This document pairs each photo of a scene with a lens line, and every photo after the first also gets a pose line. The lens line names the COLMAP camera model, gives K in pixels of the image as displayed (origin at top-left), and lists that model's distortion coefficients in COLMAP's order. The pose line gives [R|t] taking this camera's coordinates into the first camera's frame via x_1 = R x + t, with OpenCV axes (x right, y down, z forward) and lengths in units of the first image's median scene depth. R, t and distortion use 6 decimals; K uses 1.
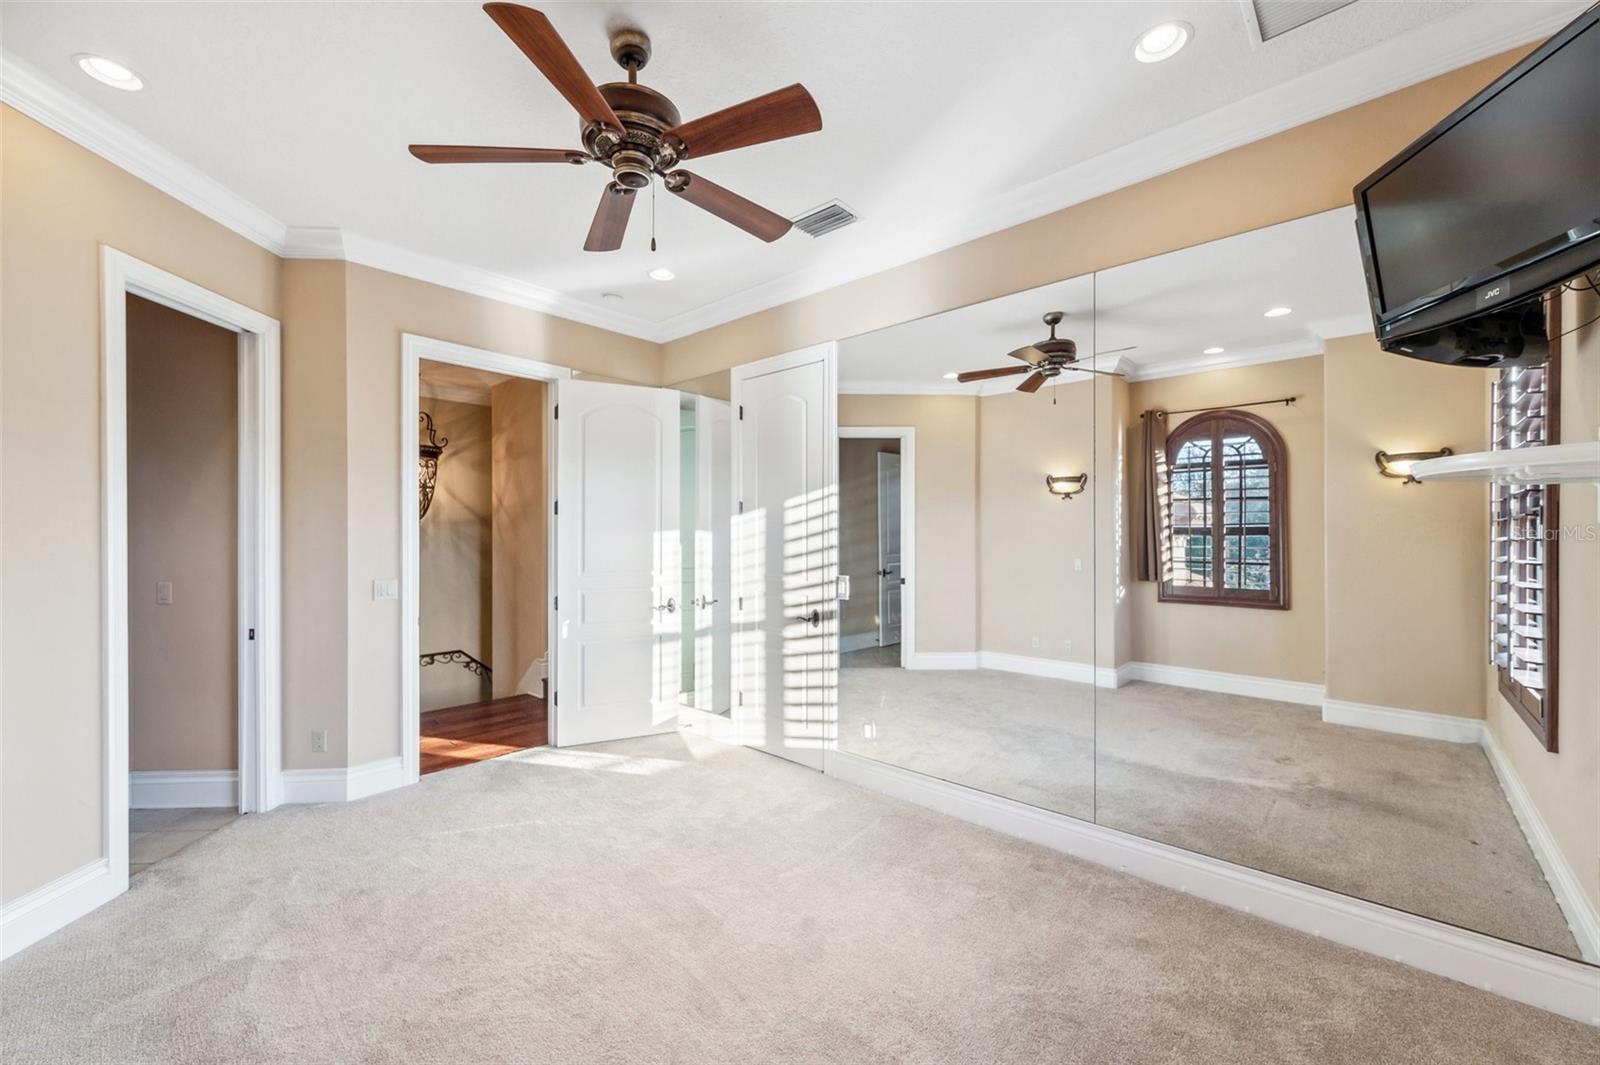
lens RADIAL K [[638.0, 0, 807.7], [0, 638.0, 532.4], [0, 0, 1]] dist [0.001820, -0.000376]
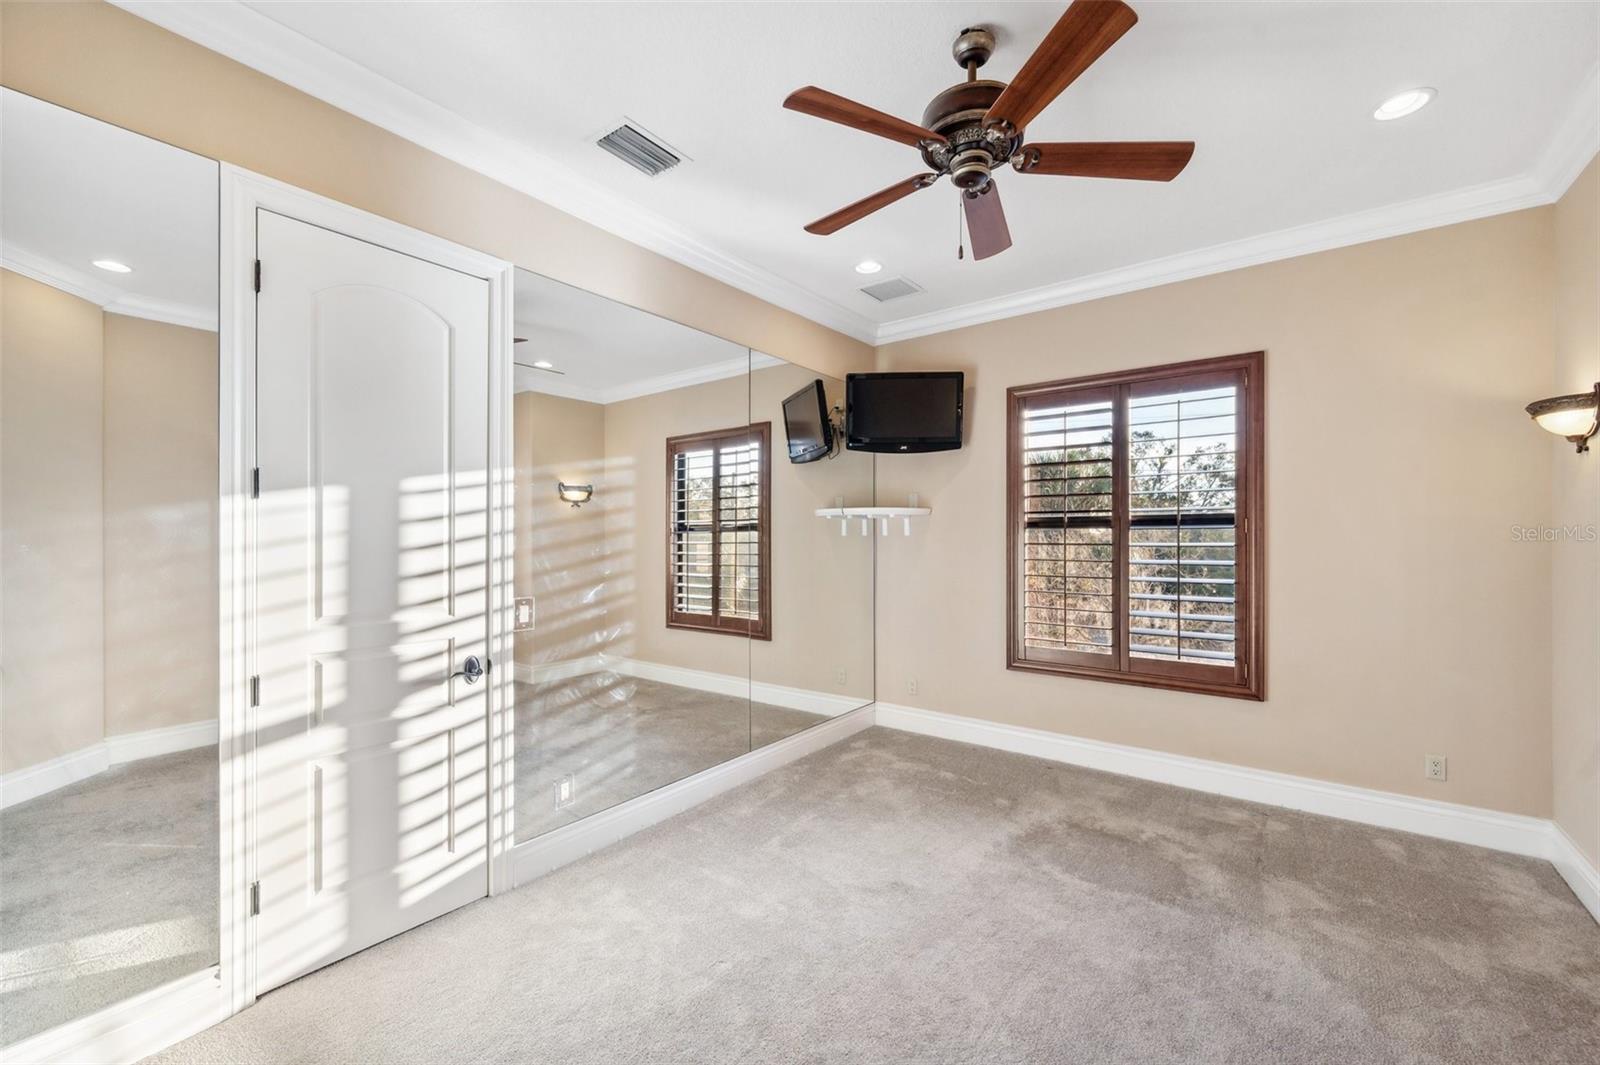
lens RADIAL K [[638.0, 0, 807.8], [0, 638.0, 539.1], [0, 0, 1]] dist [0.001820, -0.000376]
pose [[-0.081113, 0.006662, 0.996683, -0.649264], [-0.000656, 0.999977, -0.006737, 0.006976], [-0.996705, -0.001200, -0.081107, 0.696109]]
